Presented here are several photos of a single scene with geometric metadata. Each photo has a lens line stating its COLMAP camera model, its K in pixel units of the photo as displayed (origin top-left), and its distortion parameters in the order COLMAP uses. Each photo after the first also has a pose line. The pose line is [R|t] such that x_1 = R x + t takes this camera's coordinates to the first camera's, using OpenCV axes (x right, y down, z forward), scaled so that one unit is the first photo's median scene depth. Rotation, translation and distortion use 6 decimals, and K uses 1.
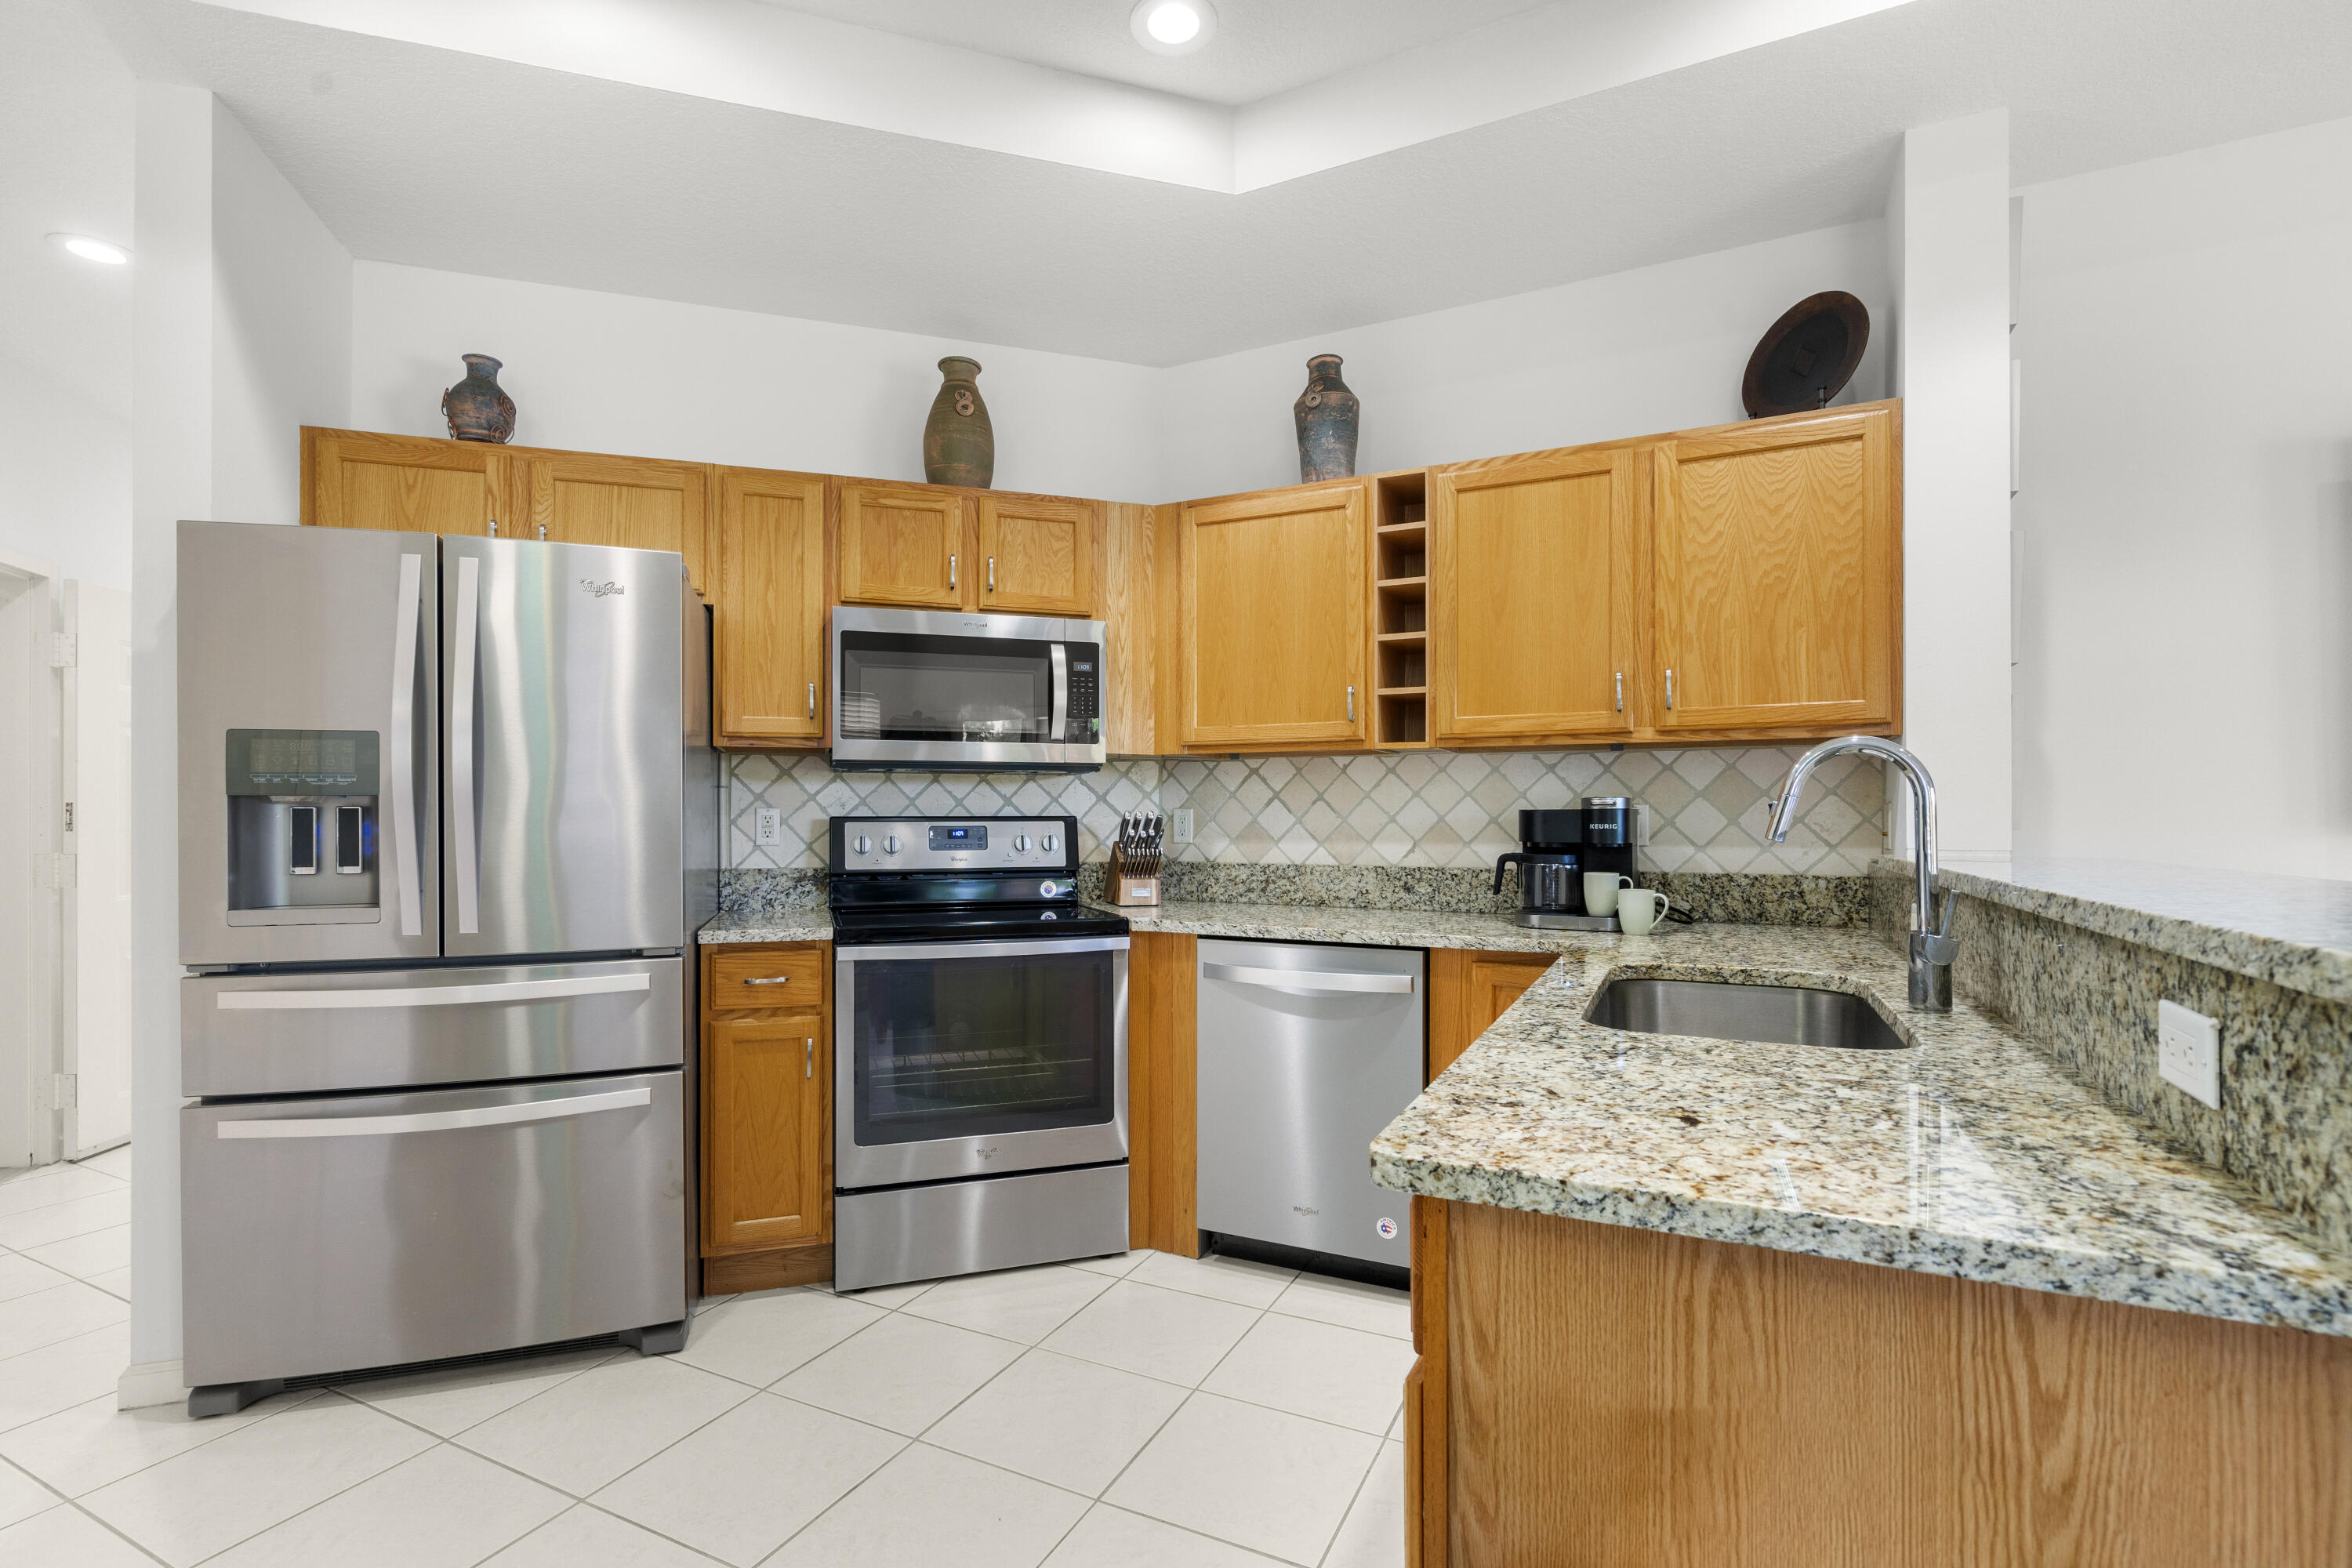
lens RADIAL K [[1073.2, 0, 1178.7], [0, 1073.2, 812.9], [0, 0, 1]] dist [0.000297, -0.000085]
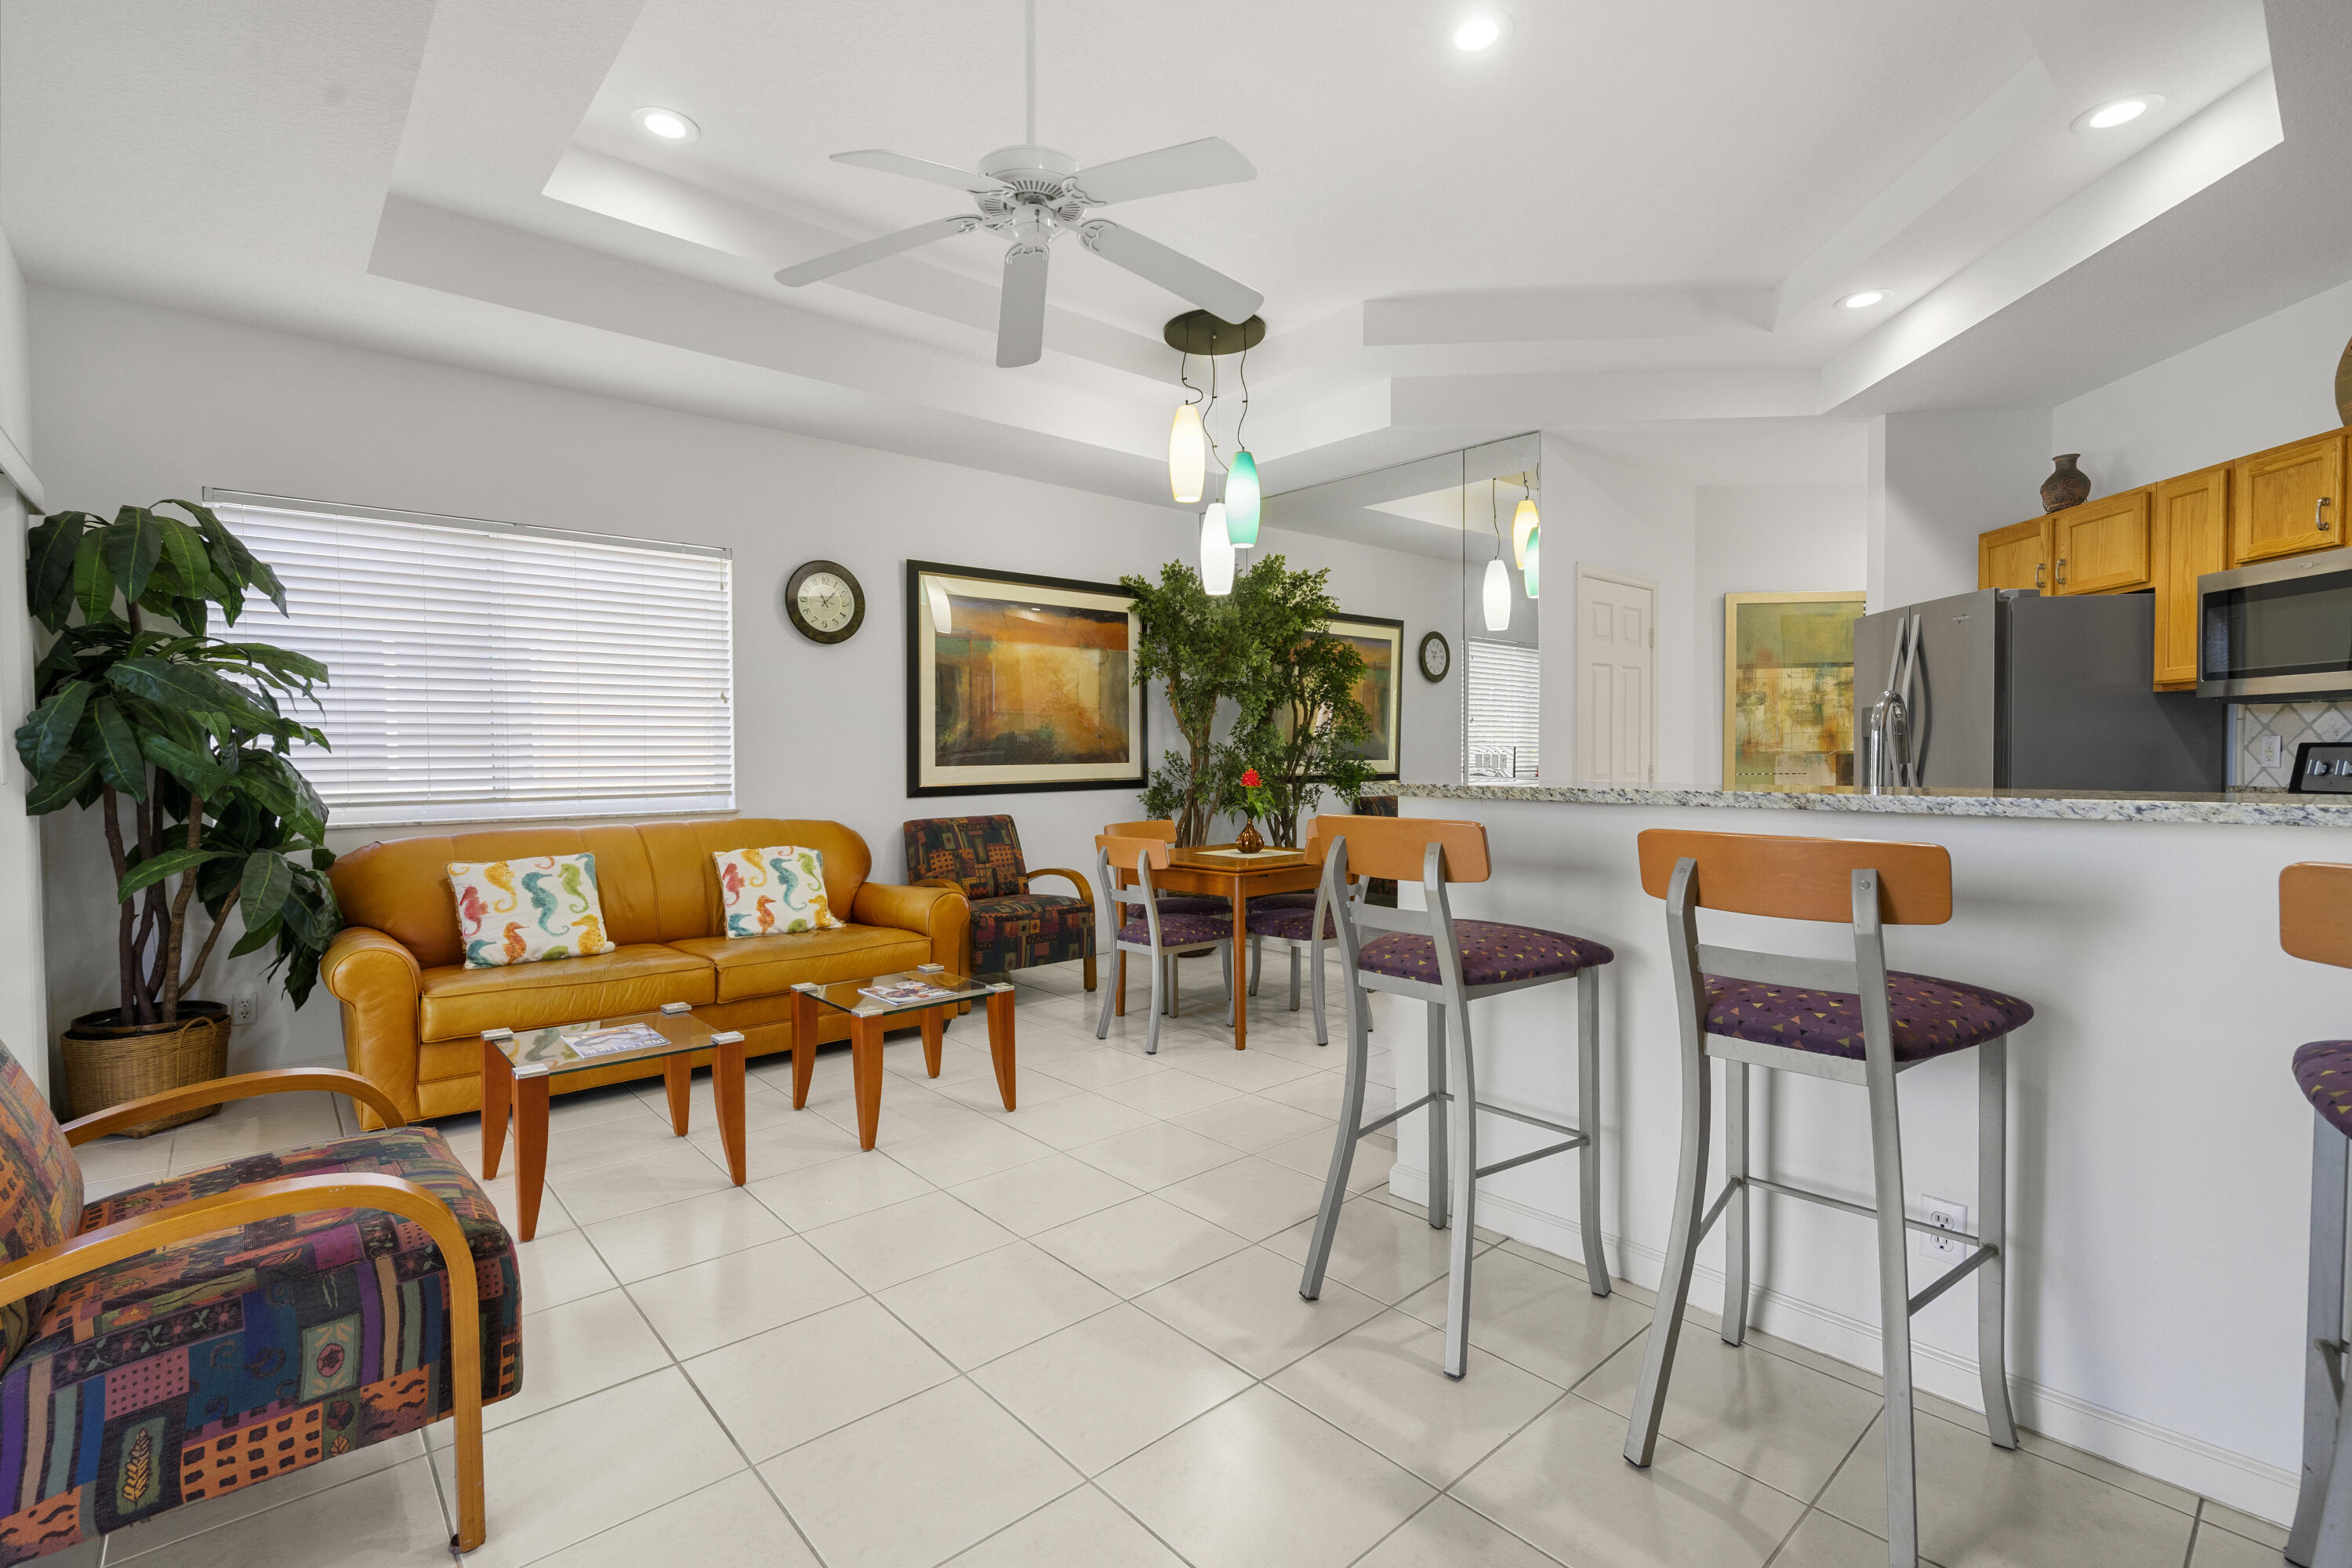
lens RADIAL K [[1069.9, 0, 1157.3], [0, 1069.9, 773.1], [0, 0, 1]] dist [-0.001973, -0.000129]
pose [[-0.375958, 0.022625, -0.926361, 1.293377], [0.007977, 0.999744, 0.021180, 0.002072], [0.926602, 0.000573, -0.376042, 0.344577]]
